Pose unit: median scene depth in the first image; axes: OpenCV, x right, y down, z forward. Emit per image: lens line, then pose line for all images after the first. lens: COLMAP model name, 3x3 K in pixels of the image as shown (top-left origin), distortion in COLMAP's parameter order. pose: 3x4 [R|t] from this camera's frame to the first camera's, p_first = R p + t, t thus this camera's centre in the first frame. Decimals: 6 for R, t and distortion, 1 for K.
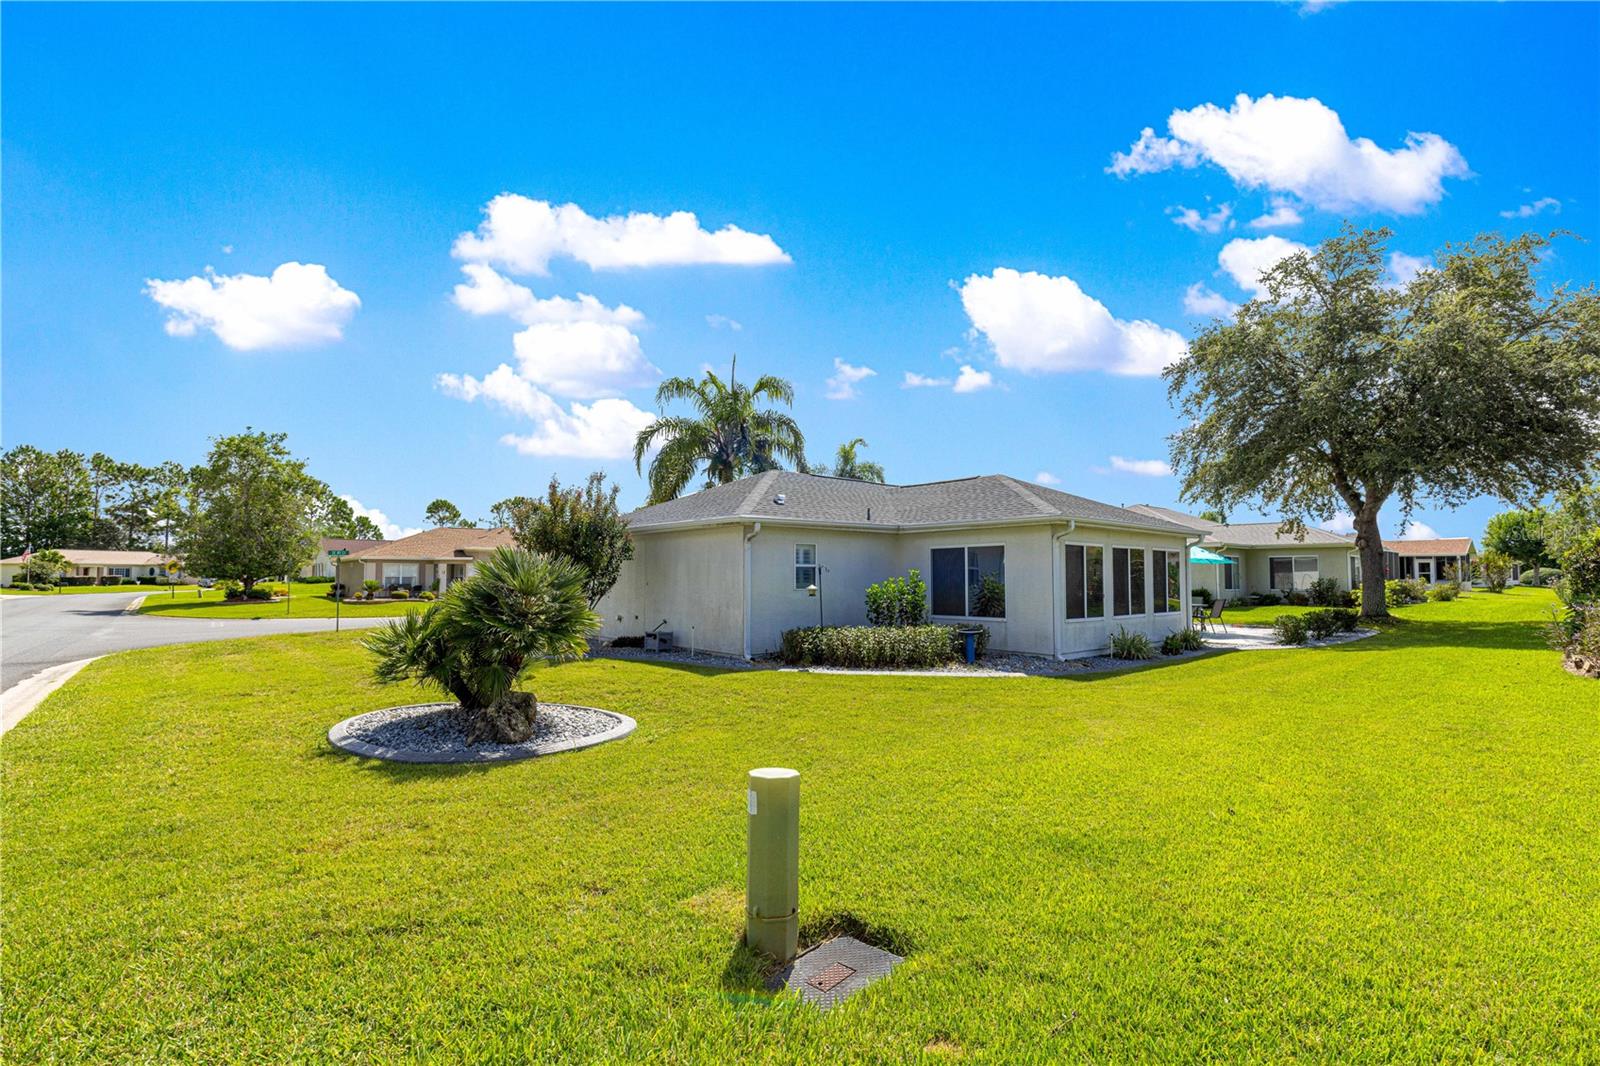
lens RADIAL K [[725.3, 0, 794.3], [0, 725.3, 535.6], [0, 0, 1]] dist [0.006136, -0.000607]
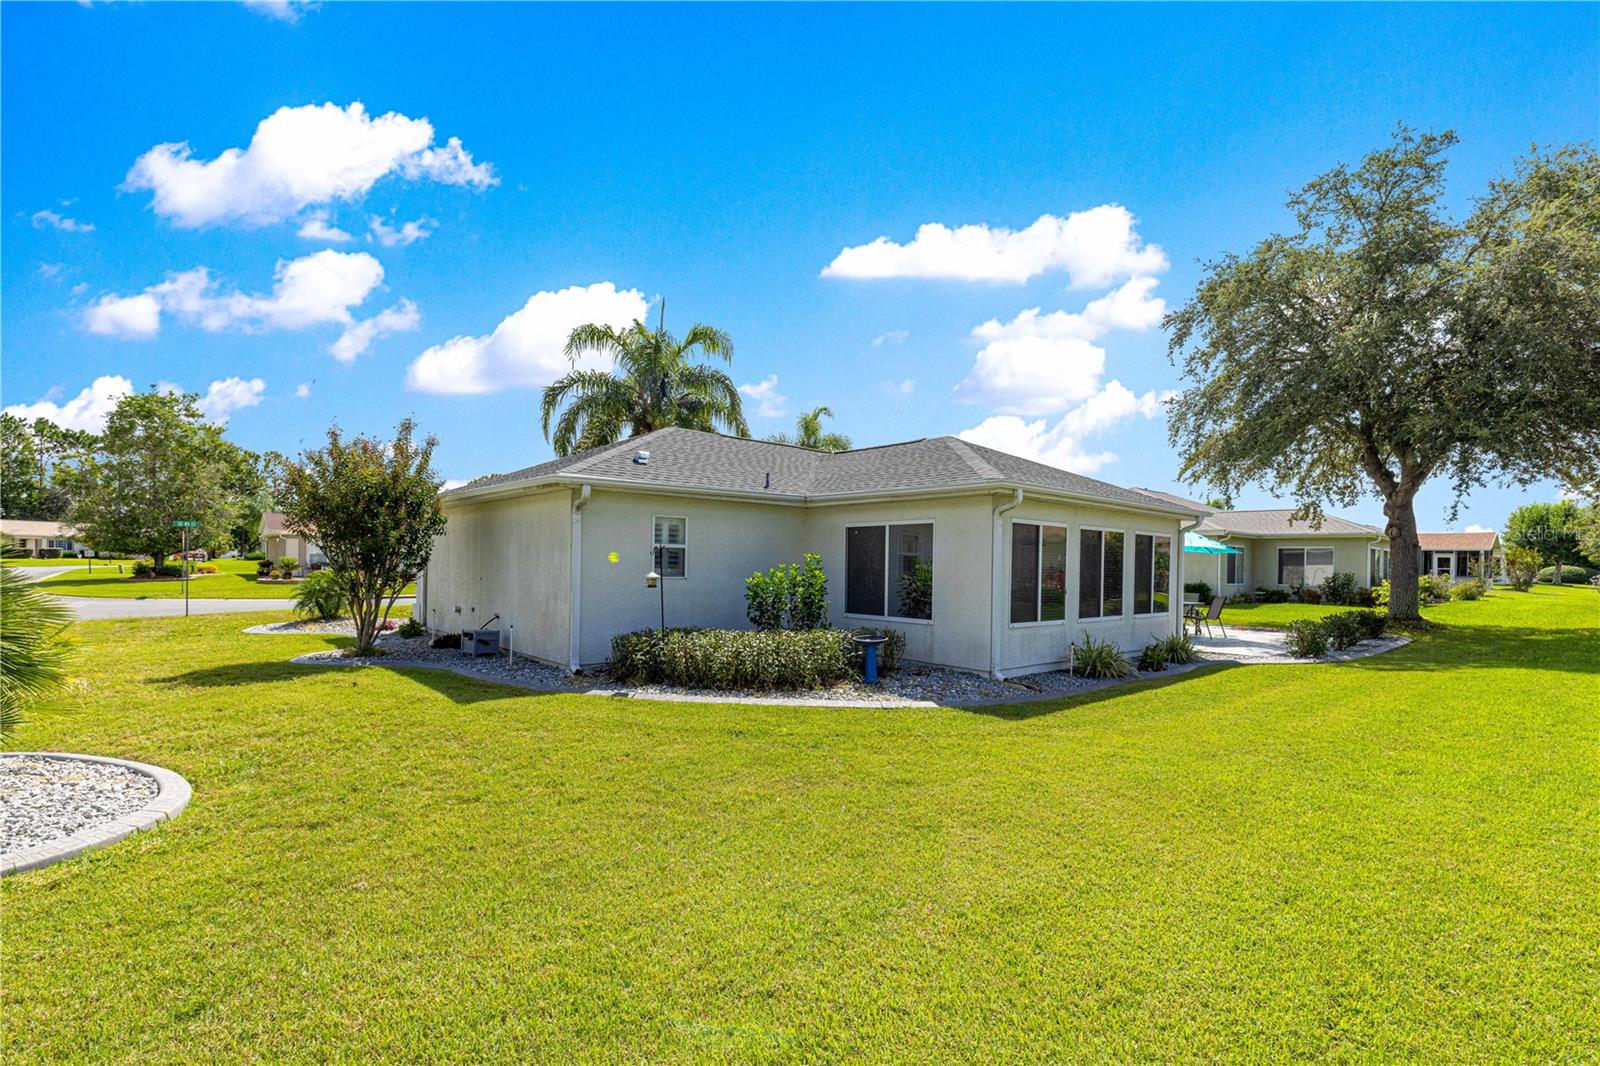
lens RADIAL K [[725.3, 0, 802.7], [0, 725.3, 556.1], [0, 0, 1]] dist [0.006136, -0.000607]
pose [[0.999852, 0.016612, 0.004480, 0.105321], [-0.016811, 0.998671, 0.048718, 0.009172], [-0.003665, -0.048786, 0.998803, 0.175402]]
